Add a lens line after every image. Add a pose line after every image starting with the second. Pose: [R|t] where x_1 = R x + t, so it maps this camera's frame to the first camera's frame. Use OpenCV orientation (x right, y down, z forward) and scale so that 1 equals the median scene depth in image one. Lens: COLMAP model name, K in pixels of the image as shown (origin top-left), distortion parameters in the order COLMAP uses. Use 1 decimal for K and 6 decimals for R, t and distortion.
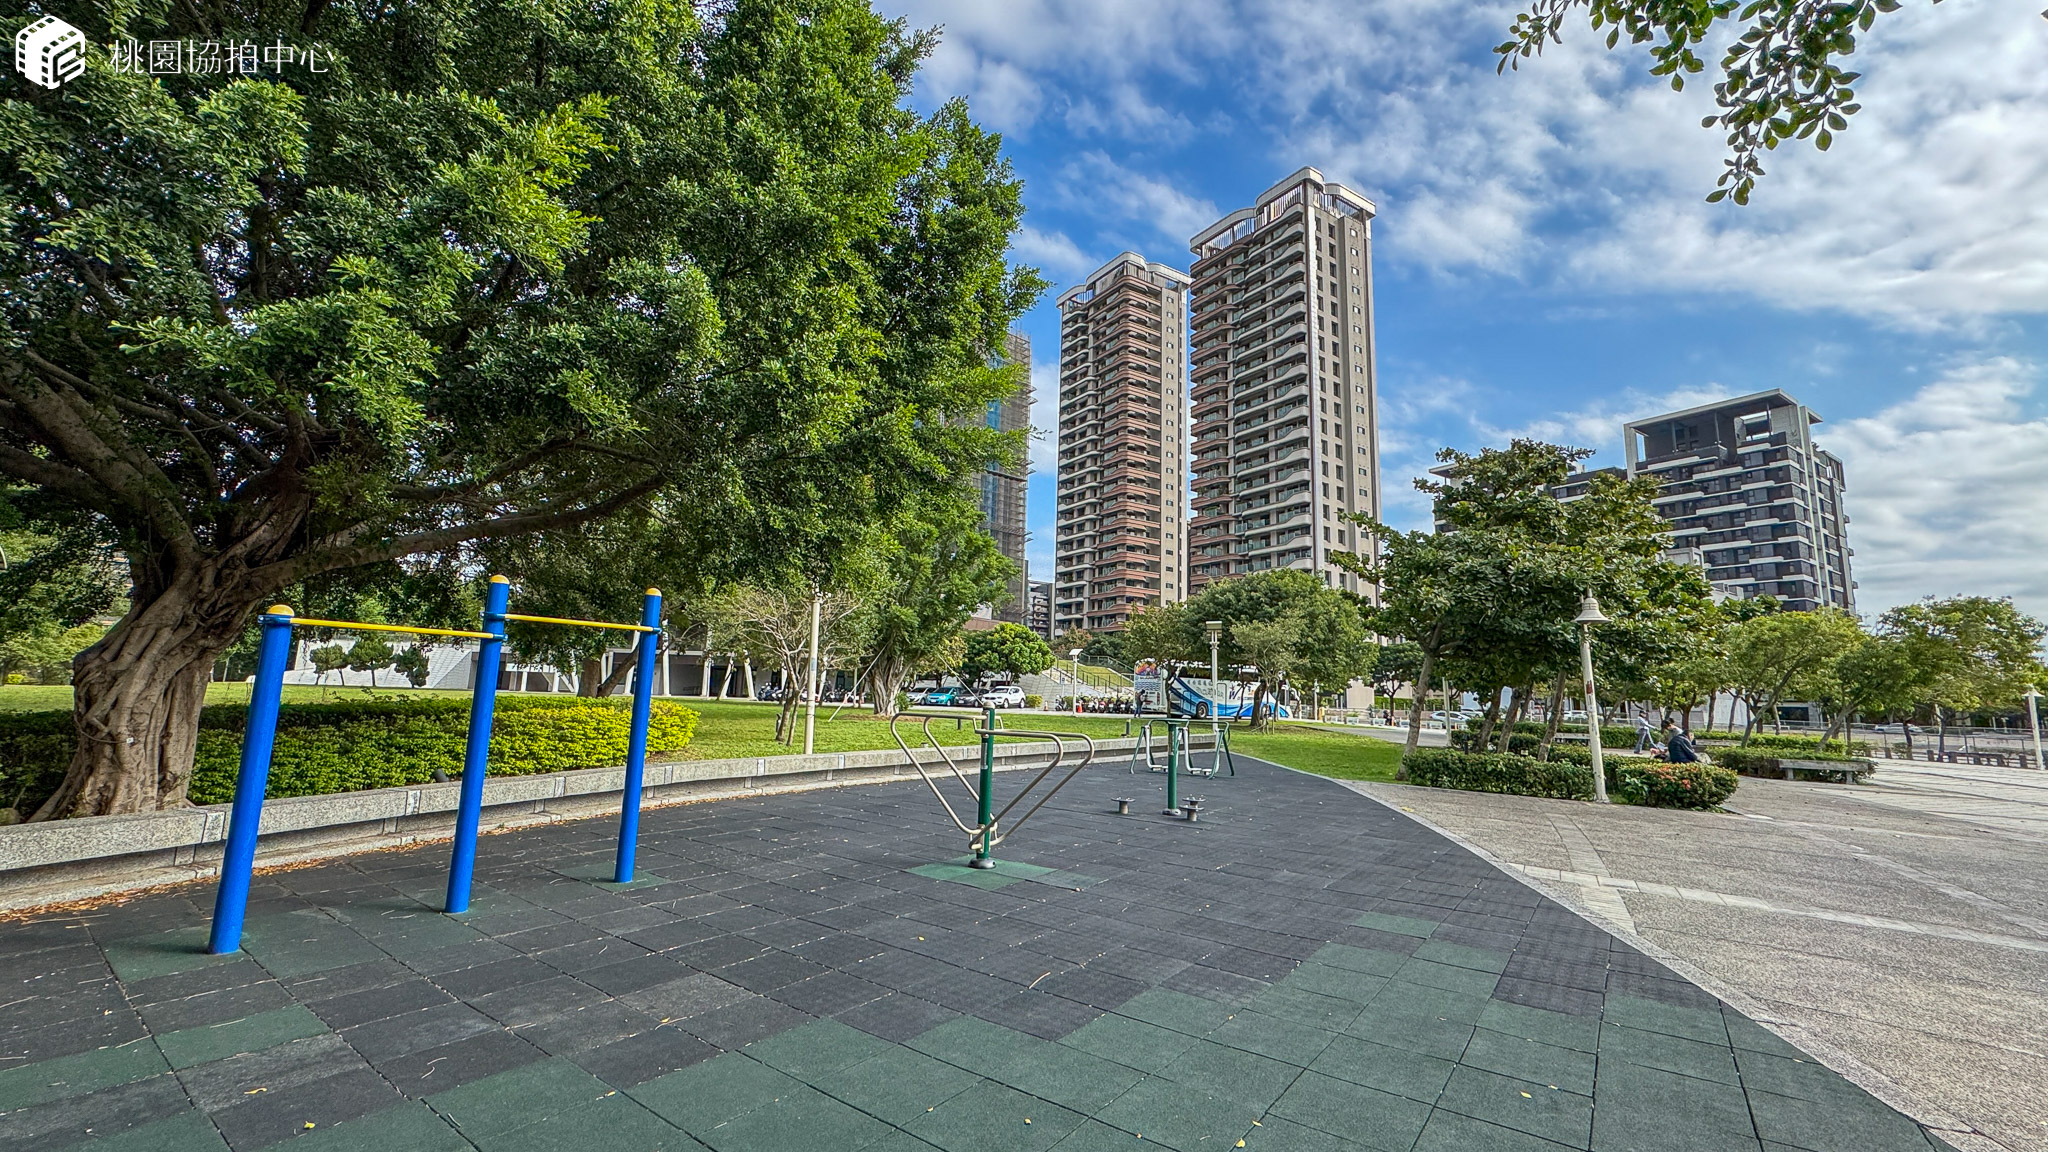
lens RADIAL K [[815.9, 0, 1021.7], [0, 815.9, 573.6], [0, 0, 1]] dist [0.000310, -0.000006]
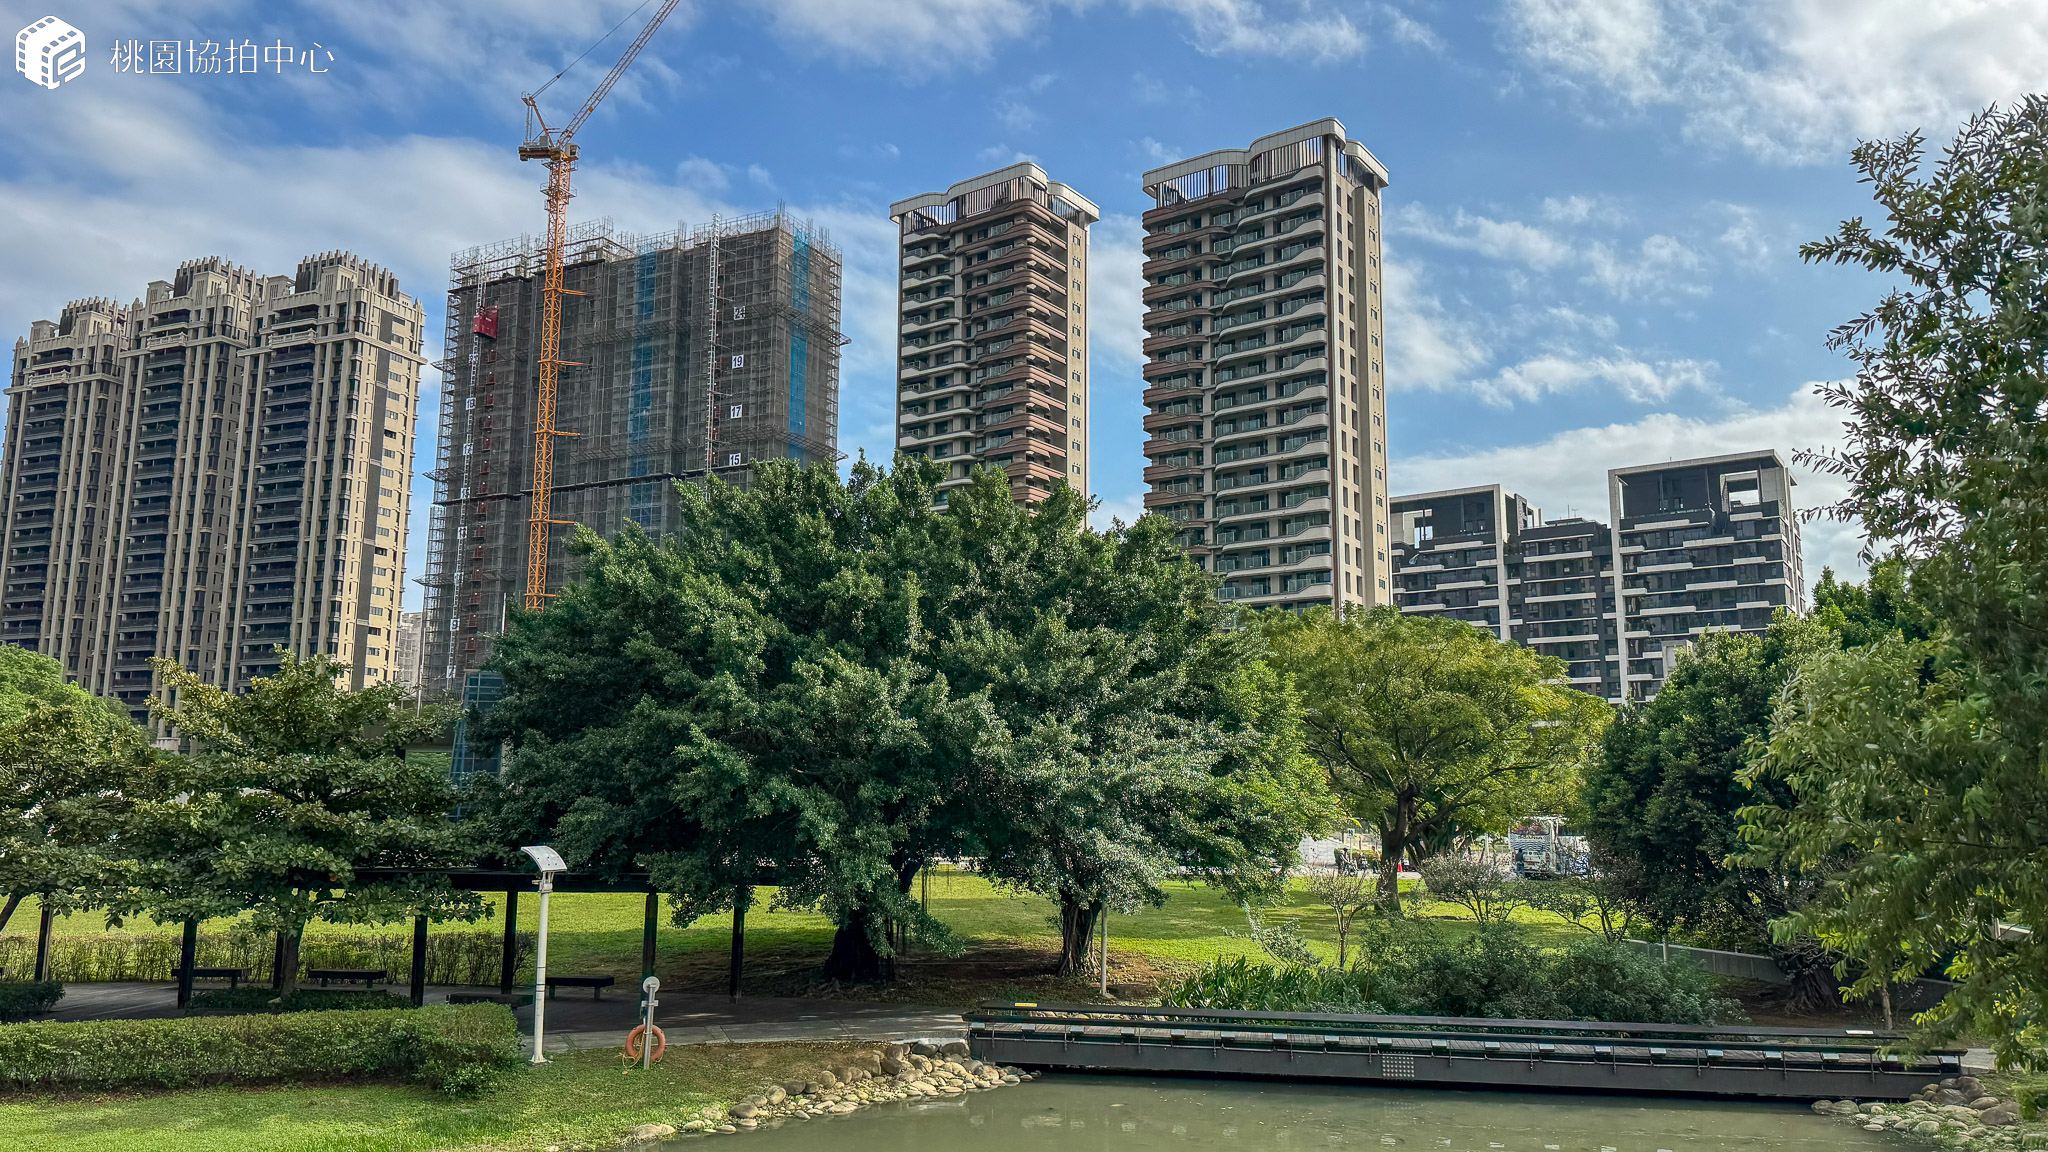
lens RADIAL K [[1420.2, 0, 1018.0], [0, 1420.2, 584.7], [0, 0, 1]] dist [0.157506, -0.282438]
pose [[0.927095, 0.034789, 0.373209, -0.354968], [-0.035640, 0.999354, -0.004622, -0.047370], [-0.373129, -0.009017, 0.927736, -0.114552]]
